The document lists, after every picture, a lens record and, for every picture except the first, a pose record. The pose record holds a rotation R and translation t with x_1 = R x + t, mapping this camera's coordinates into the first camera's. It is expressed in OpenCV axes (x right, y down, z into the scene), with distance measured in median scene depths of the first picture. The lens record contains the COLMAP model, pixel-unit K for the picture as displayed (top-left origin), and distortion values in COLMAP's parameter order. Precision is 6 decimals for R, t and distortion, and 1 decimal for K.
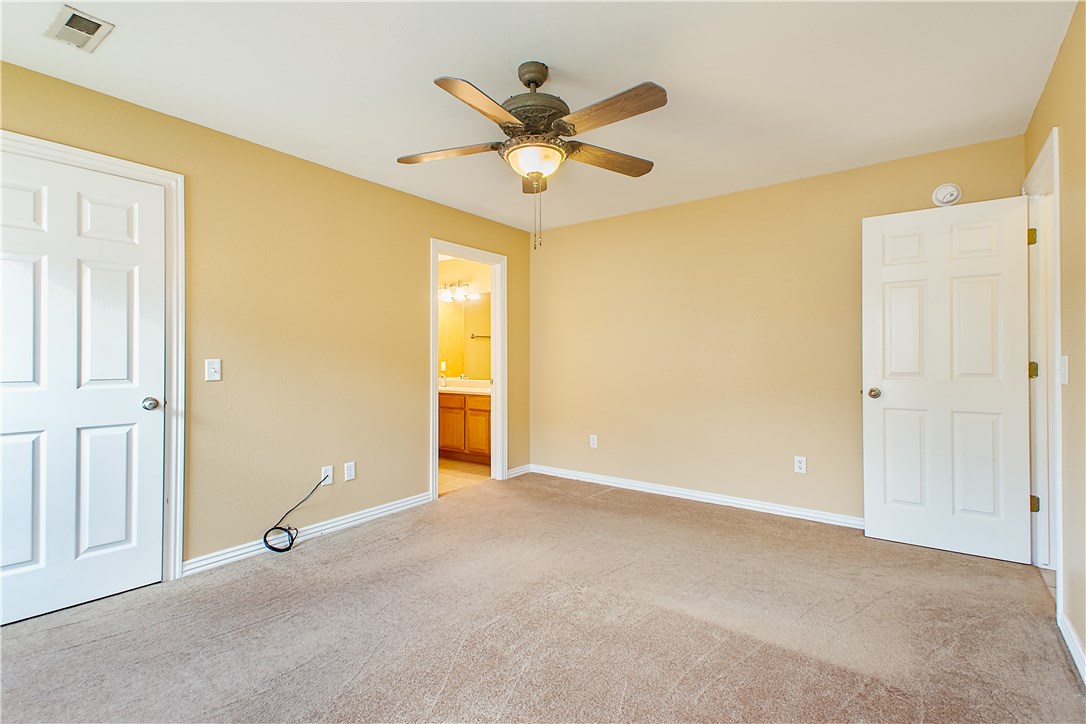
lens RADIAL K [[501.5, 0, 537.9], [0, 501.5, 356.3], [0, 0, 1]] dist [0.031555, -0.013363]
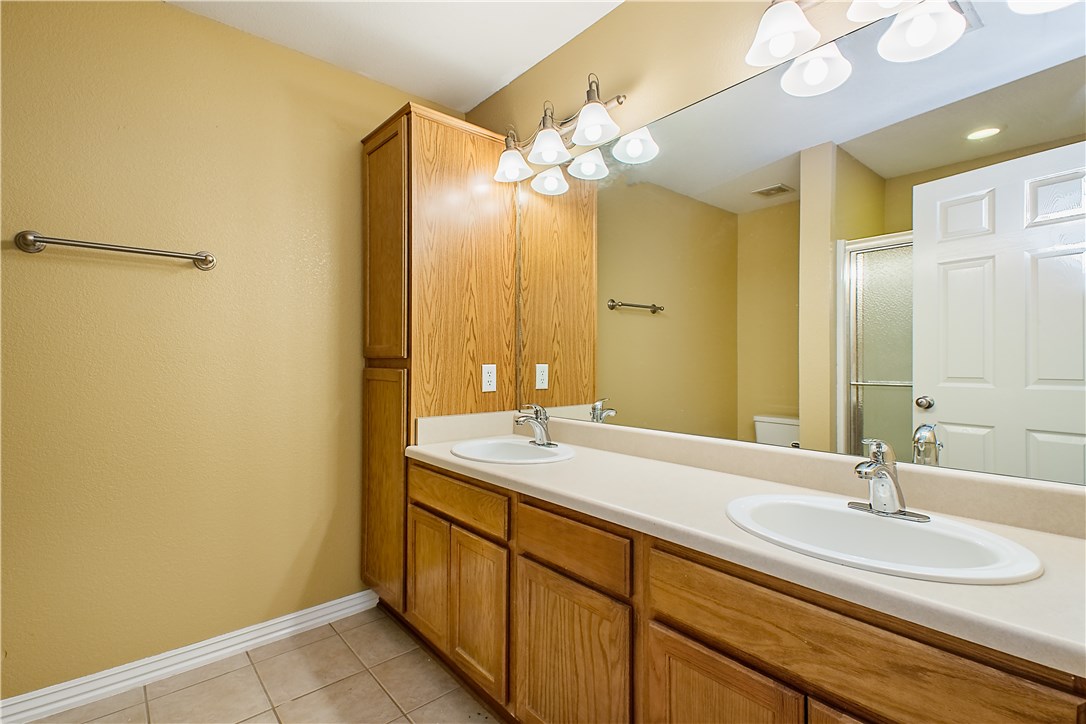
lens RADIAL K [[518.5, 0, 539.2], [0, 518.5, 358.7], [0, 0, 1]] dist [0.021628, -0.001028]
pose [[0.976928, 0.001157, -0.213565, -0.121053], [0.000455, 0.999972, 0.007499, 0.003920], [0.213568, -0.007423, 0.976900, 0.694432]]
